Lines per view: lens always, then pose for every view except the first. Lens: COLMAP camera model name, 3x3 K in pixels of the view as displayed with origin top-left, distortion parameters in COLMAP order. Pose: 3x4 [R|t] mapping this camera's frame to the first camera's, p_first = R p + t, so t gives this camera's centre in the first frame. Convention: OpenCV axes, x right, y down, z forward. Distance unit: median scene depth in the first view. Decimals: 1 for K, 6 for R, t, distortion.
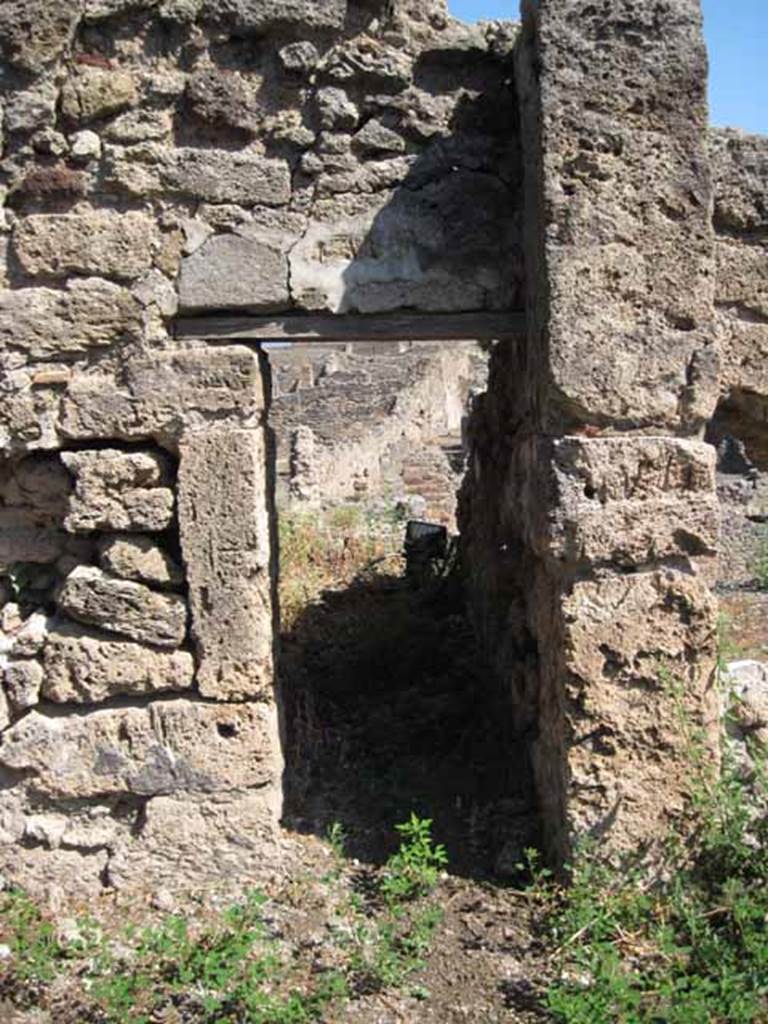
lens RADIAL K [[1058.6, 0, 384.0], [0, 1058.6, 512.0], [0, 0, 1]] dist [-0.130638, 0.063103]
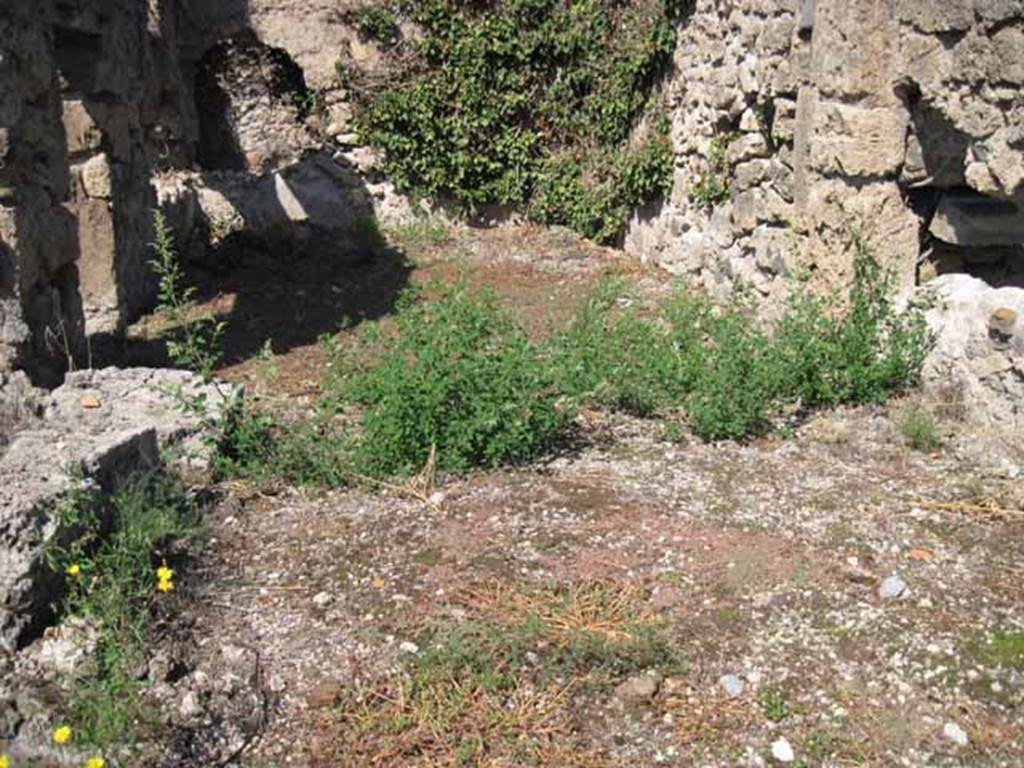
lens RADIAL K [[1058.6, 0, 530.3], [0, 1058.6, 410.8], [0, 0, 1]] dist [-0.130638, 0.063103]
pose [[0.153438, 0.326116, -0.932794, 1.776425], [-0.105153, 0.944001, 0.312737, -0.067071], [0.982547, 0.050100, 0.179138, 0.177056]]
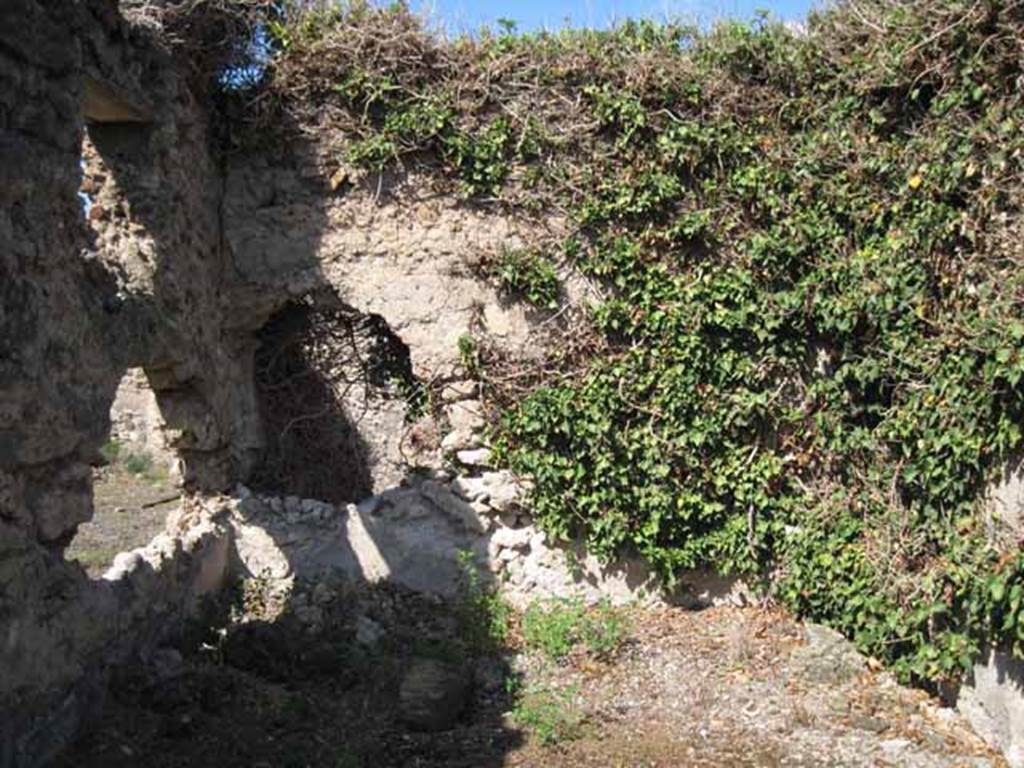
lens RADIAL K [[1058.6, 0, 530.3], [0, 1058.6, 410.8], [0, 0, 1]] dist [-0.130638, 0.063103]
pose [[-0.053649, 0.109161, -0.992575, 0.234814], [-0.107807, 0.987564, 0.114437, -0.130471], [0.992723, 0.113146, -0.041213, 0.360265]]
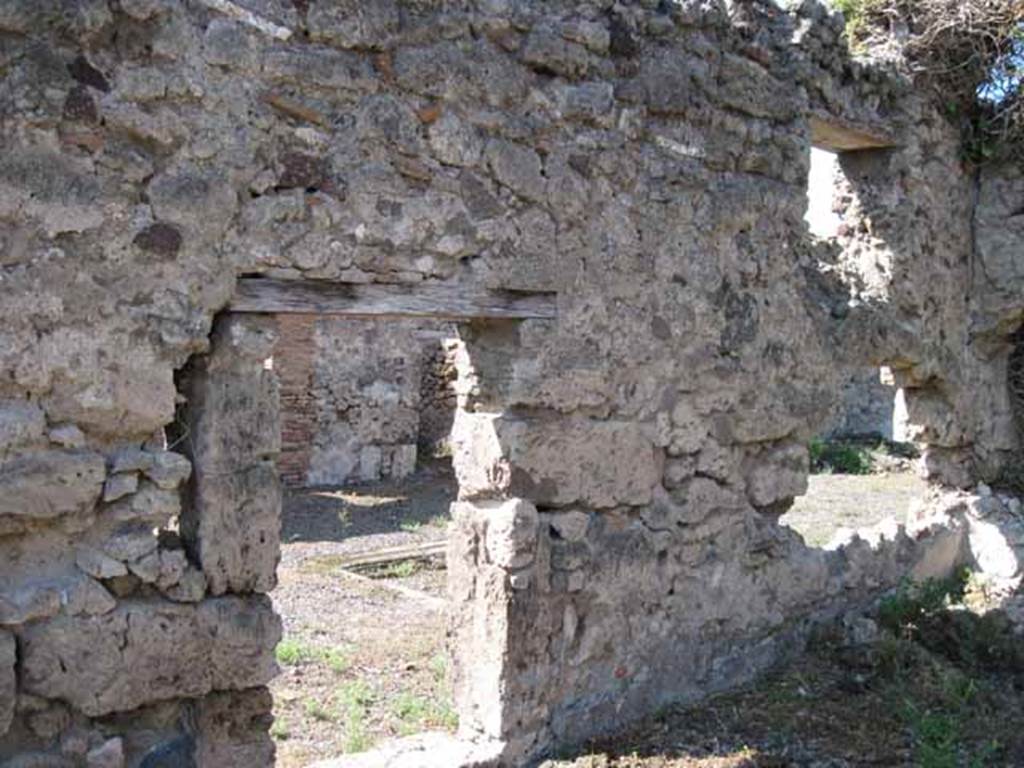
lens RADIAL K [[1058.6, 0, 530.3], [0, 1058.6, 410.8], [0, 0, 1]] dist [-0.130638, 0.063103]
pose [[-0.752584, 0.082924, -0.653254, 0.310094], [-0.053536, 0.981050, 0.186211, -0.185620], [0.656316, 0.175112, -0.733883, 0.686672]]
